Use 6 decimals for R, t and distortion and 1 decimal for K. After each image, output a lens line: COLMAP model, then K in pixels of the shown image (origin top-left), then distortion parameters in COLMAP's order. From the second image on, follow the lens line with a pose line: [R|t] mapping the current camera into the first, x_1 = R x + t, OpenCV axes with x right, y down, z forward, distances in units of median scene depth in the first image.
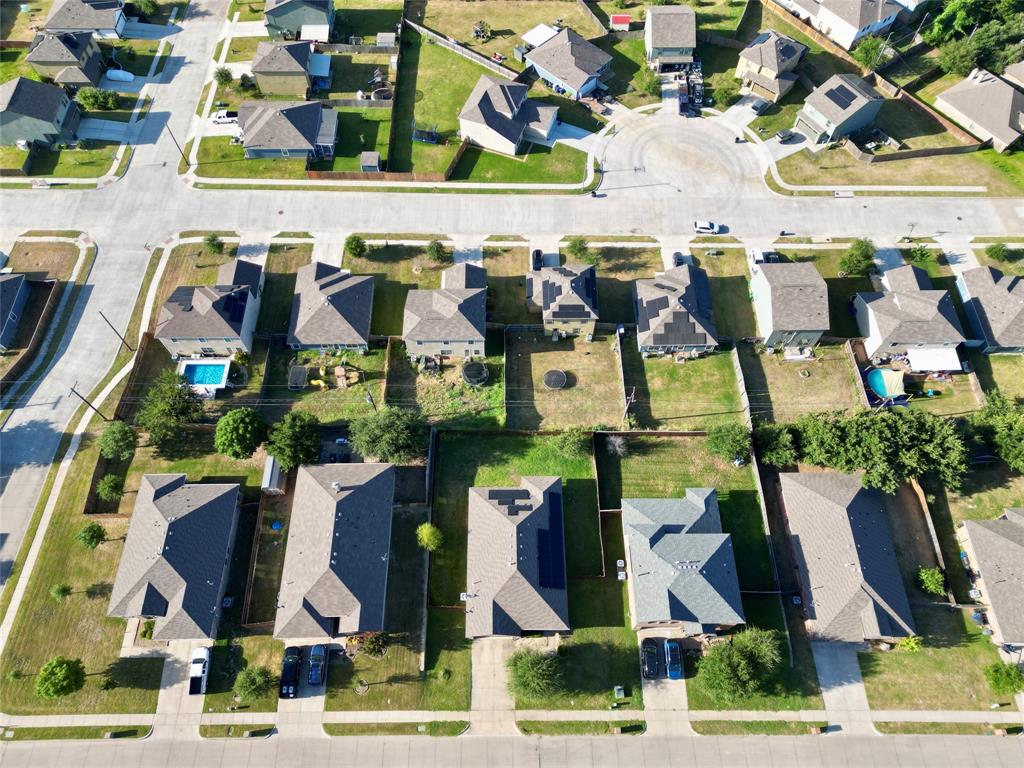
lens RADIAL K [[712.9, 0, 512.0], [0, 712.9, 384.0], [0, 0, 1]] dist [0.077592, -0.082716]
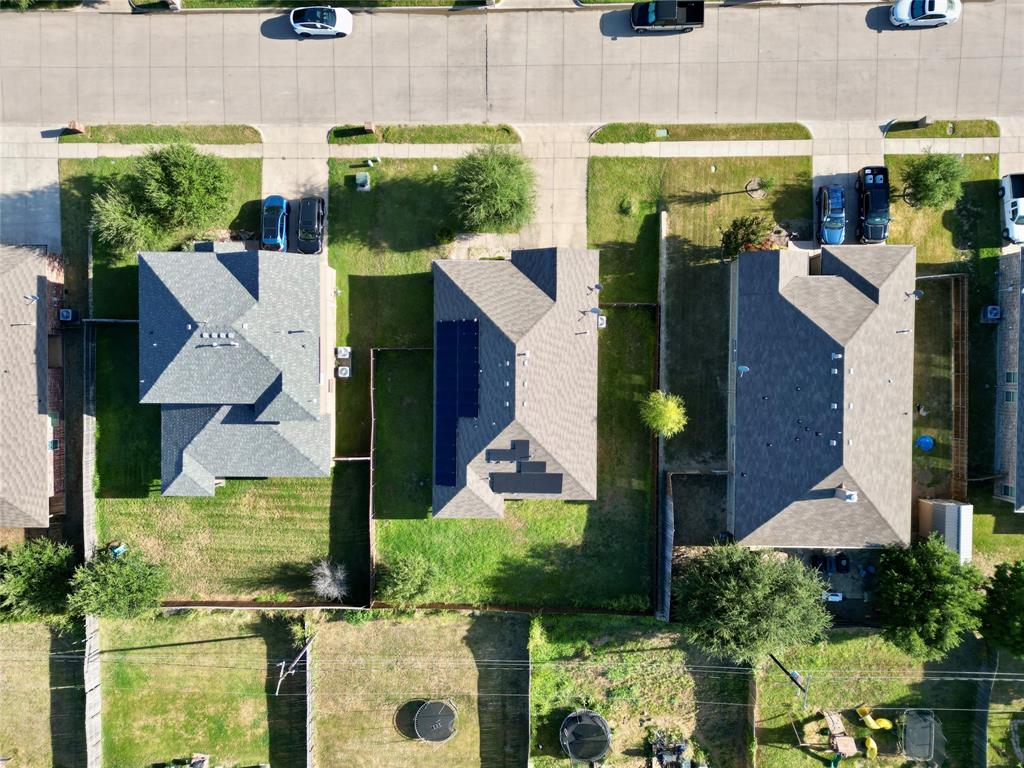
lens RADIAL K [[712.9, 0, 512.0], [0, 712.9, 384.0], [0, 0, 1]] dist [0.077592, -0.082716]
pose [[-0.999854, -0.017052, 0.001042, 0.008059], [0.015598, -0.886334, 0.462784, -0.037529], [-0.006968, 0.462733, 0.886470, 0.465949]]
